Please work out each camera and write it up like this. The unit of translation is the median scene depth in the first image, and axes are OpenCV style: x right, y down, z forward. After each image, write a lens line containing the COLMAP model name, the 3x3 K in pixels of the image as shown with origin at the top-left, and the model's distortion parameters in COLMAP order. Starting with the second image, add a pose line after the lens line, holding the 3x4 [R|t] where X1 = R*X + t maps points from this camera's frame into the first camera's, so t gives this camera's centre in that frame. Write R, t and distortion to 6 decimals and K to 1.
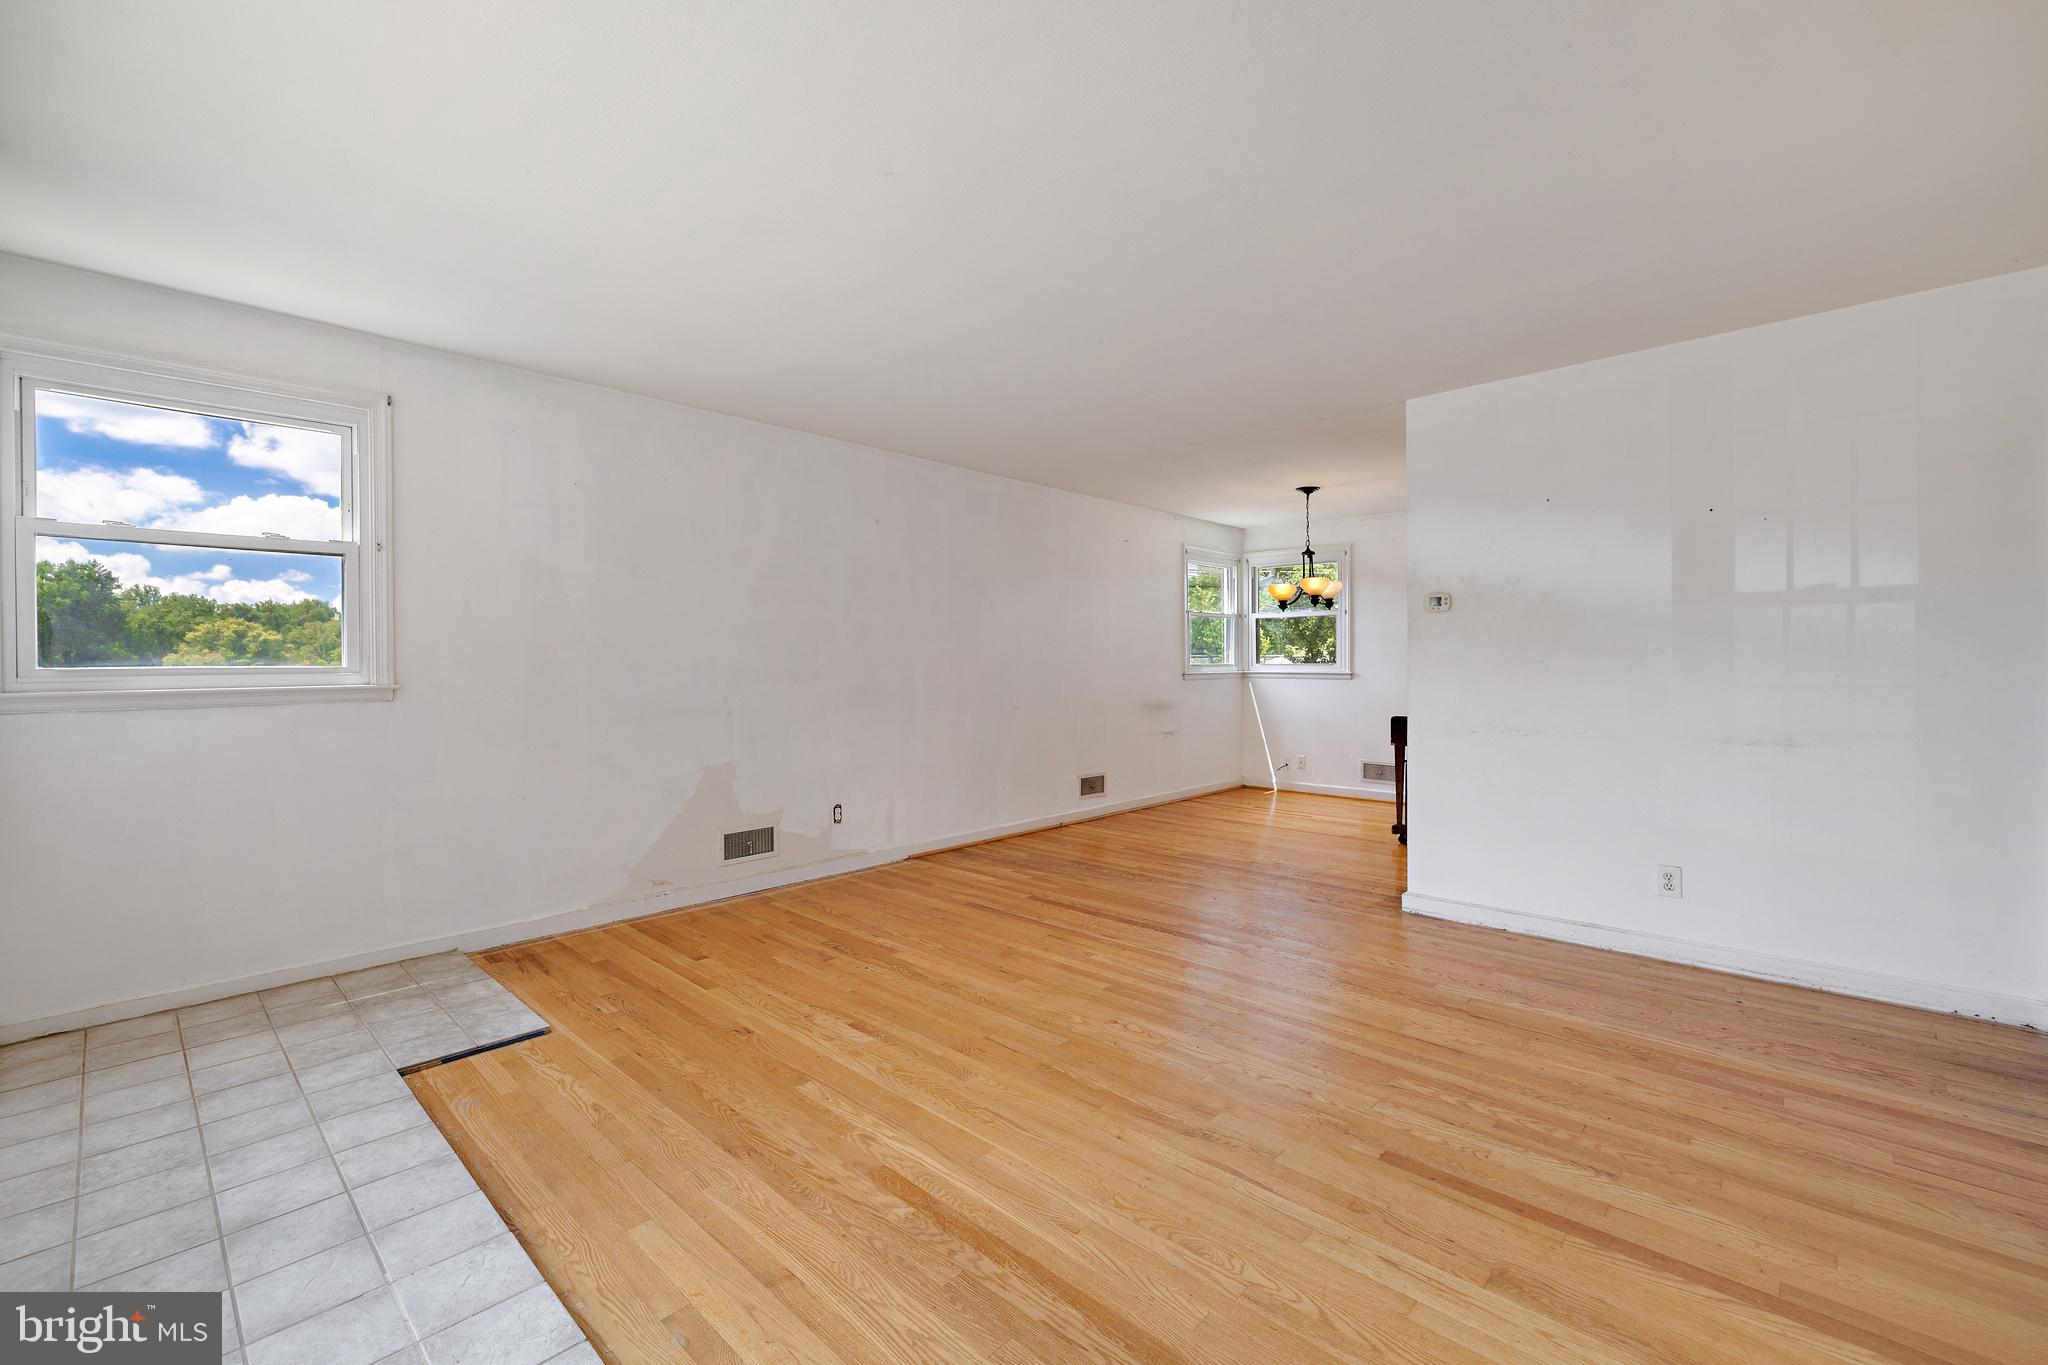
lens RADIAL K [[862.5, 0, 1017.0], [0, 862.5, 662.5], [0, 0, 1]] dist [0.002475, 0.000189]
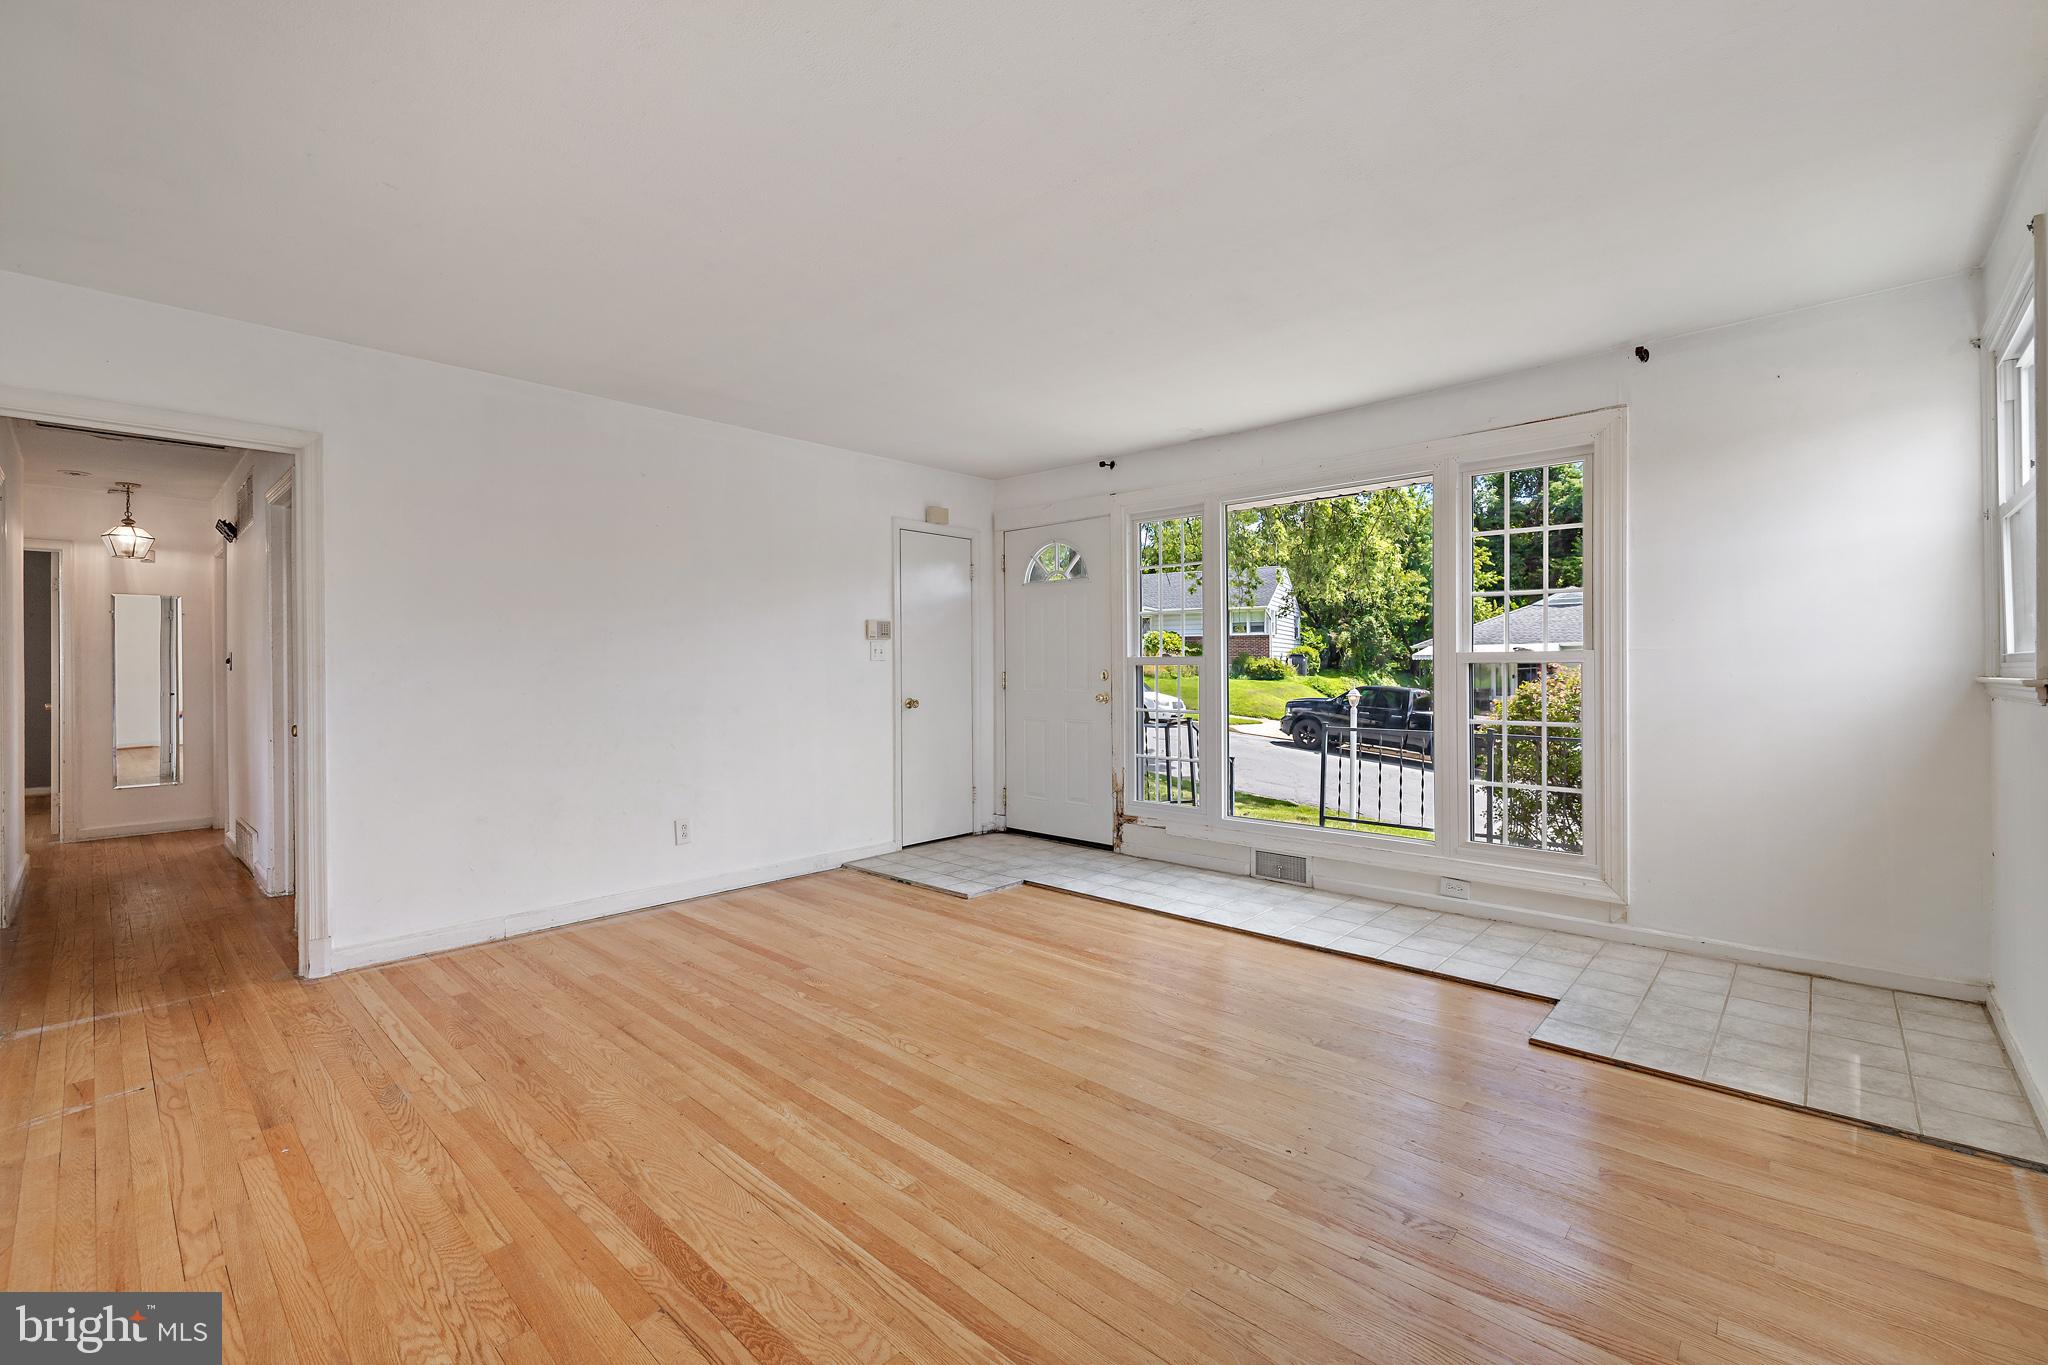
lens RADIAL K [[862.5, 0, 1017.0], [0, 862.5, 662.5], [0, 0, 1]] dist [0.002475, 0.000189]
pose [[-0.999919, 0.010794, -0.006785, 0.024683], [0.010856, 0.999899, -0.009168, 0.014156], [0.006685, -0.009241, -0.999935, 2.122198]]
